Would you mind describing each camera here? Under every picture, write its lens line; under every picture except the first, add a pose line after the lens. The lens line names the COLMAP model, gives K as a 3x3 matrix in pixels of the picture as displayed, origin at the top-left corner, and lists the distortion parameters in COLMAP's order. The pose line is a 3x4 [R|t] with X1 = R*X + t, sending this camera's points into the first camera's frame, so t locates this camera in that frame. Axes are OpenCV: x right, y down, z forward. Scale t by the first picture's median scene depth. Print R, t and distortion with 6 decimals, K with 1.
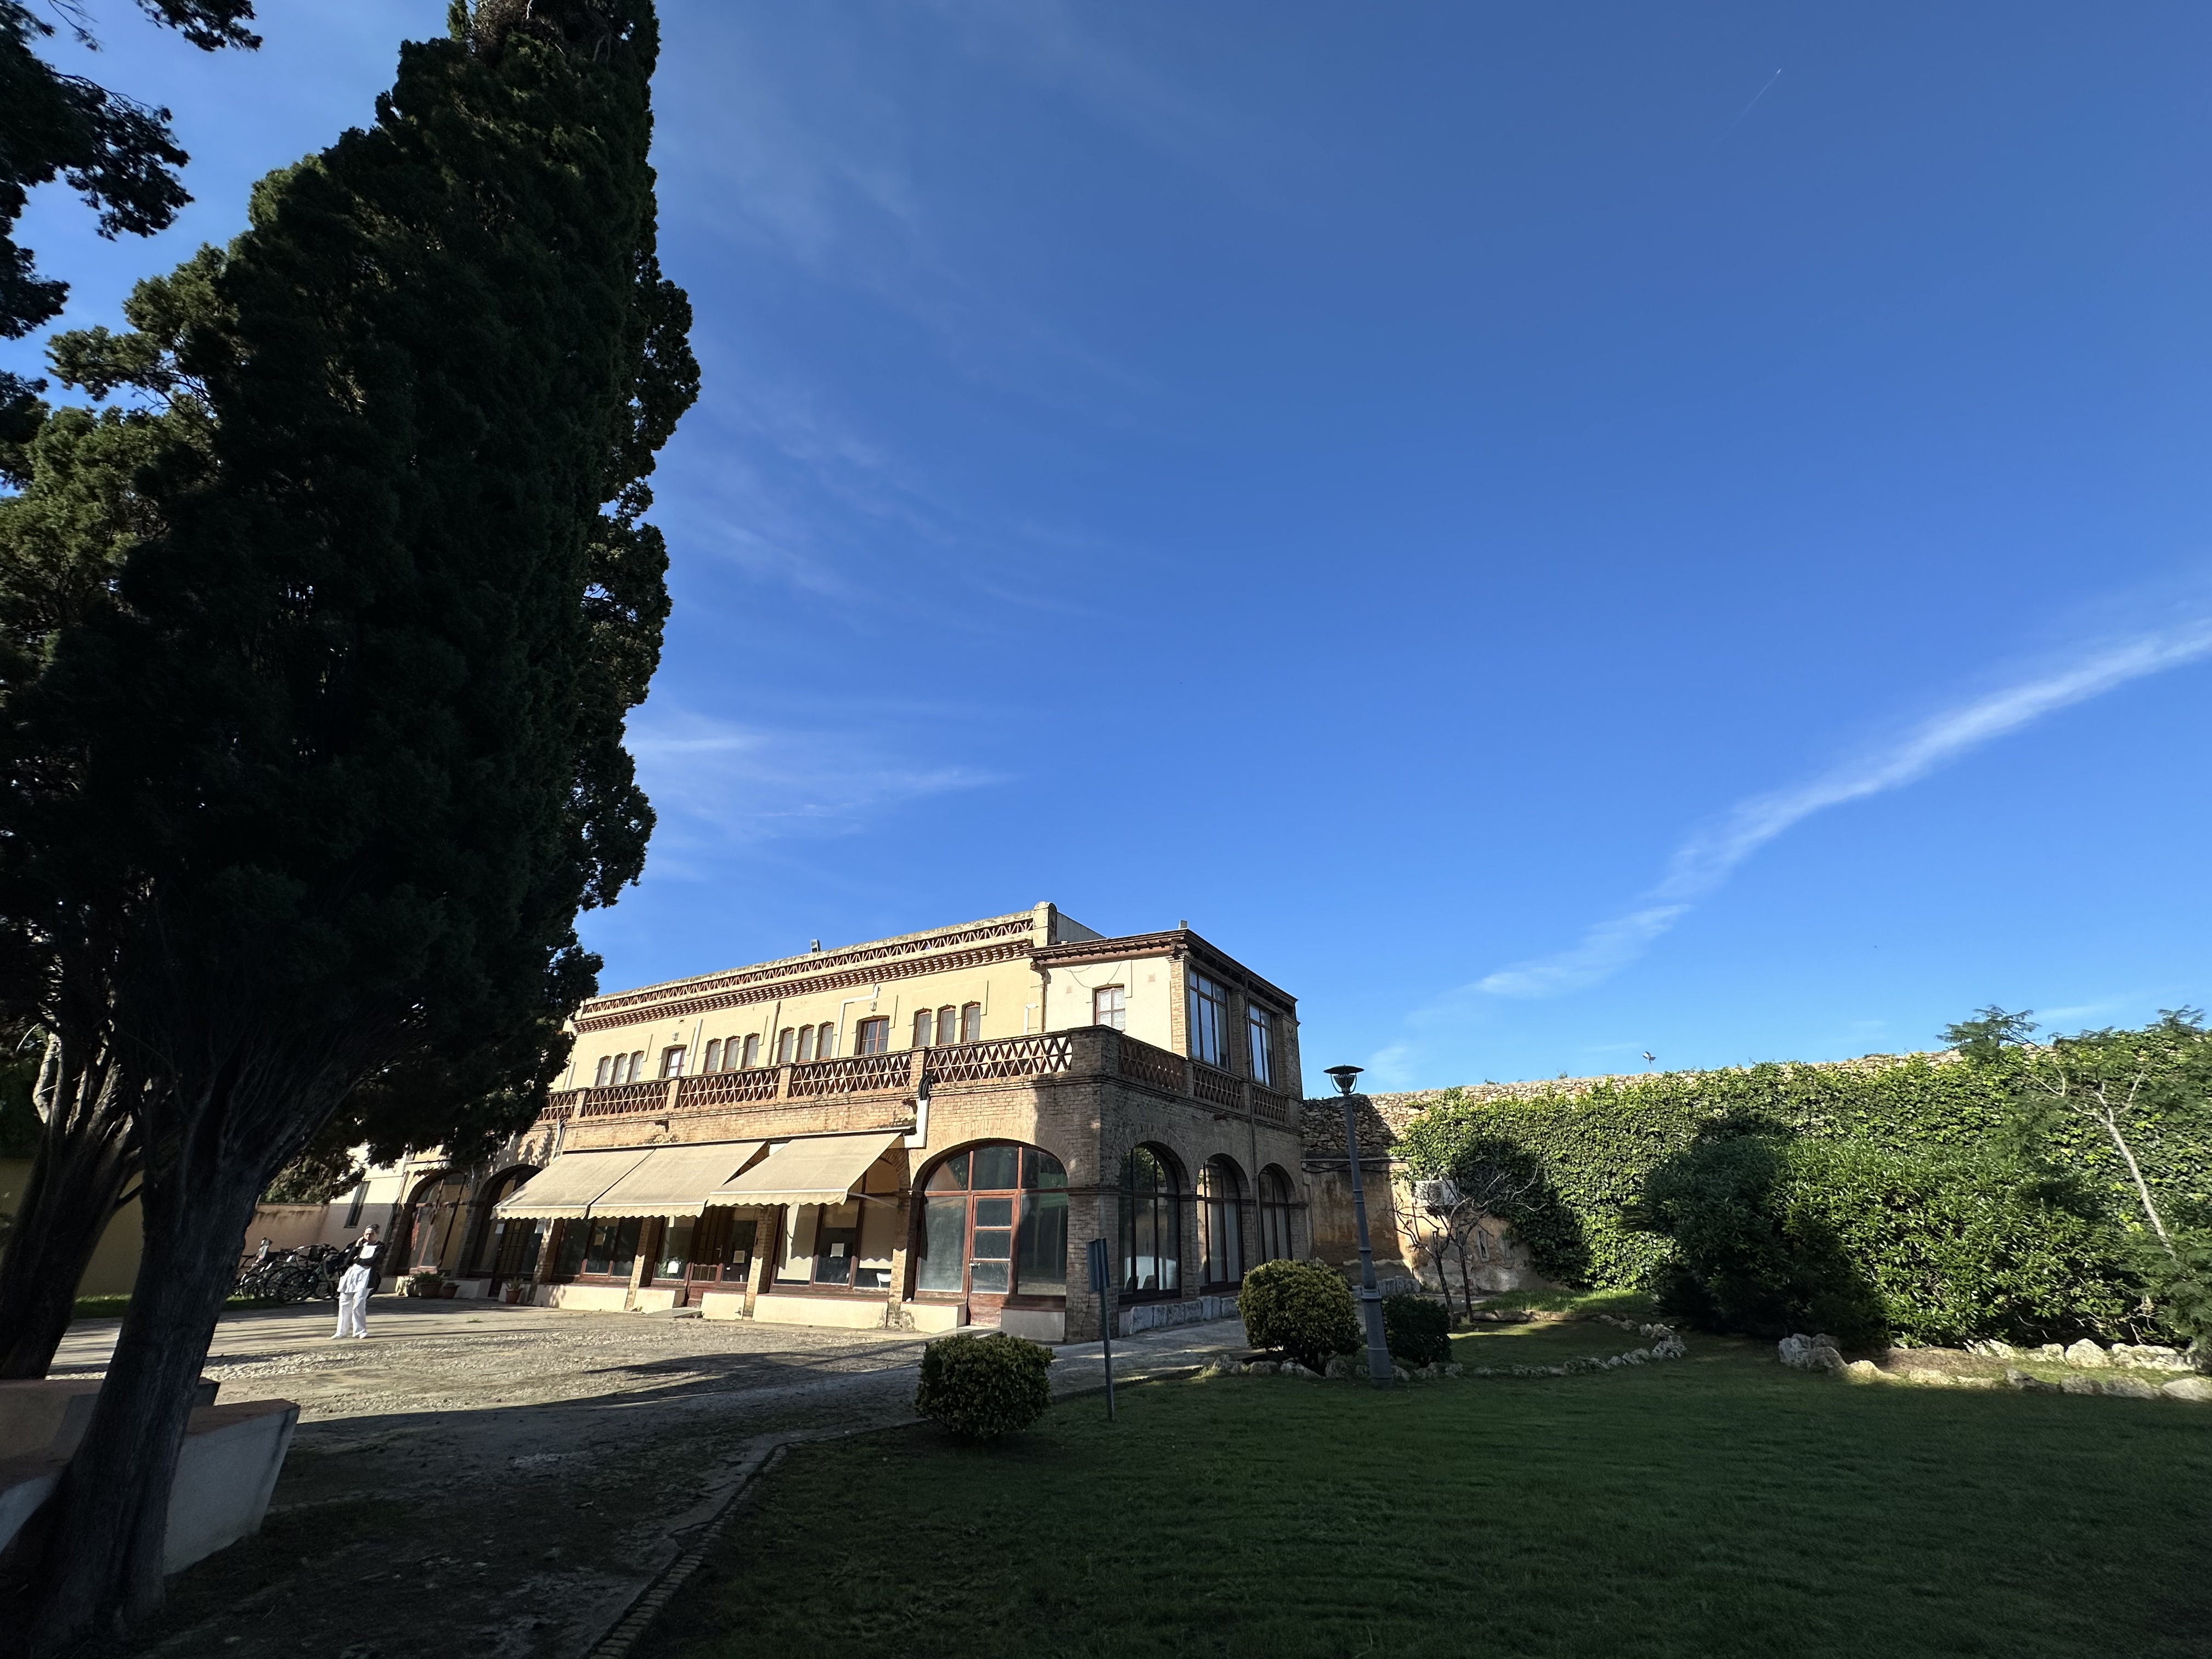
lens RADIAL K [[875.0, 0, 1106.0], [0, 875.0, 829.5], [0, 0, 1]] dist [0.000061, -0.000057]
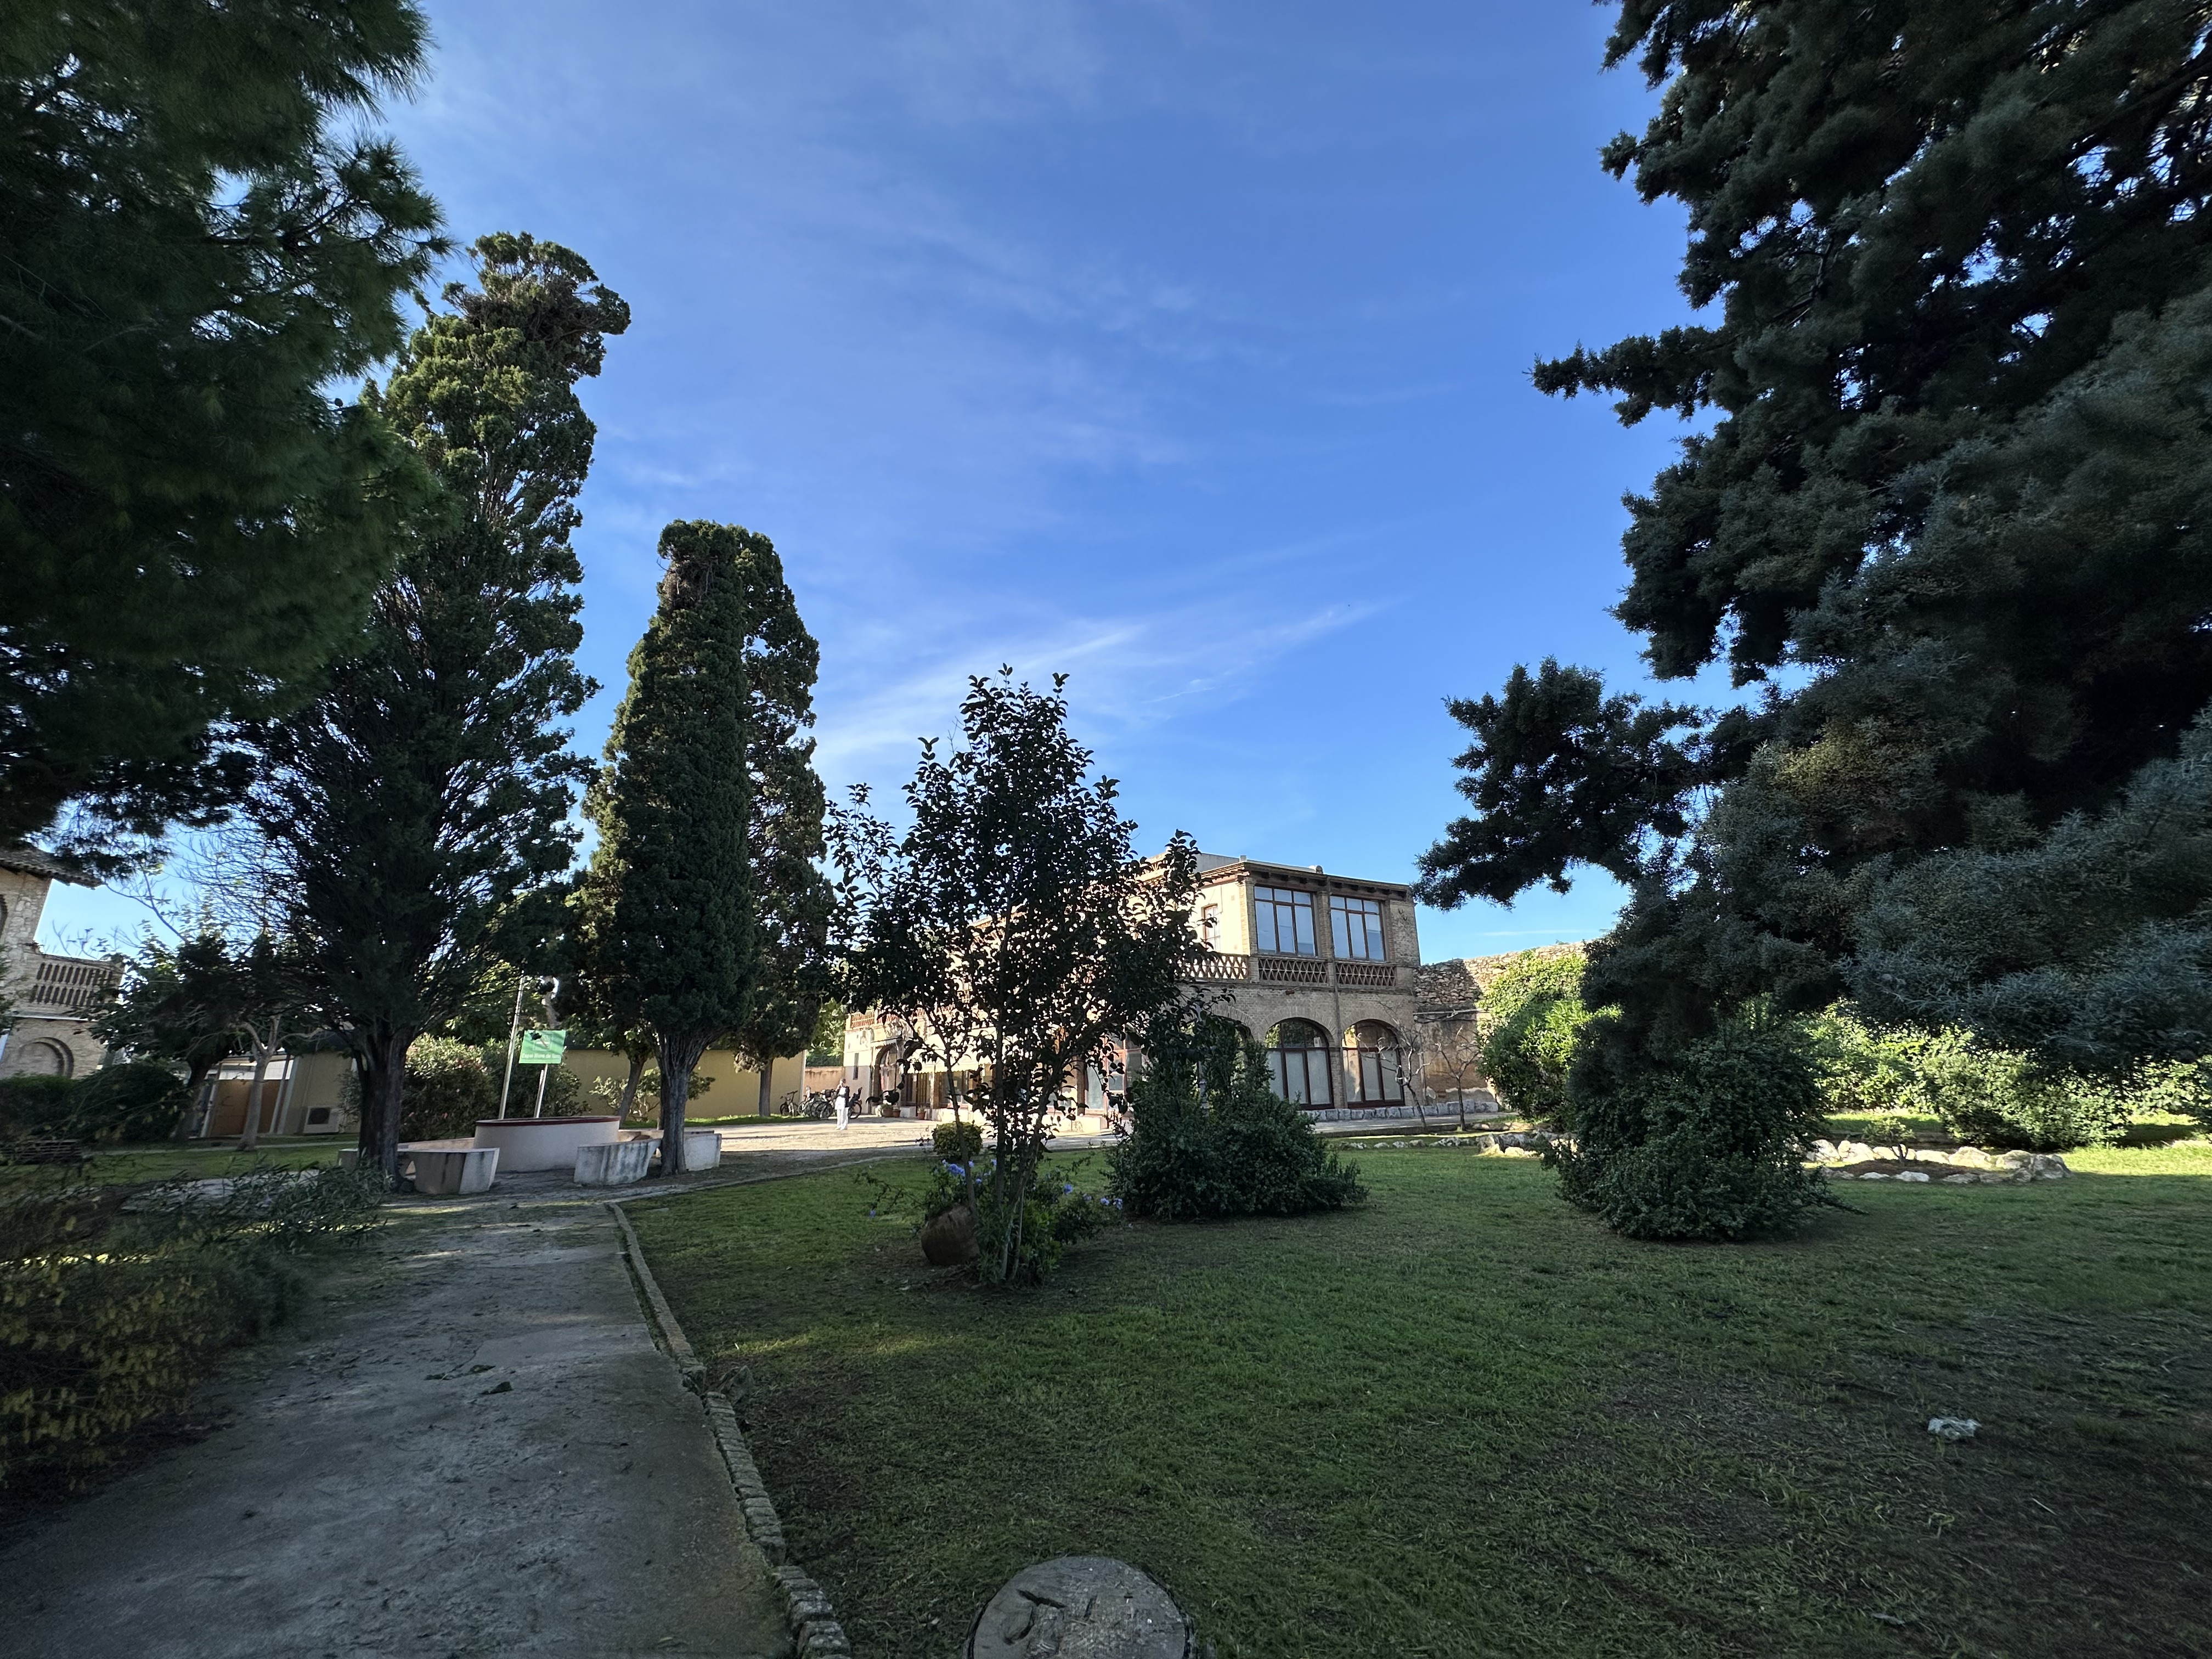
lens RADIAL K [[875.0, 0, 1106.0], [0, 875.0, 829.5], [0, 0, 1]] dist [0.000061, -0.000057]
pose [[0.887899, -0.143344, -0.437136, 0.433861], [0.213099, 0.970278, 0.114669, -0.116389], [0.407706, -0.194968, 0.892055, -0.244966]]
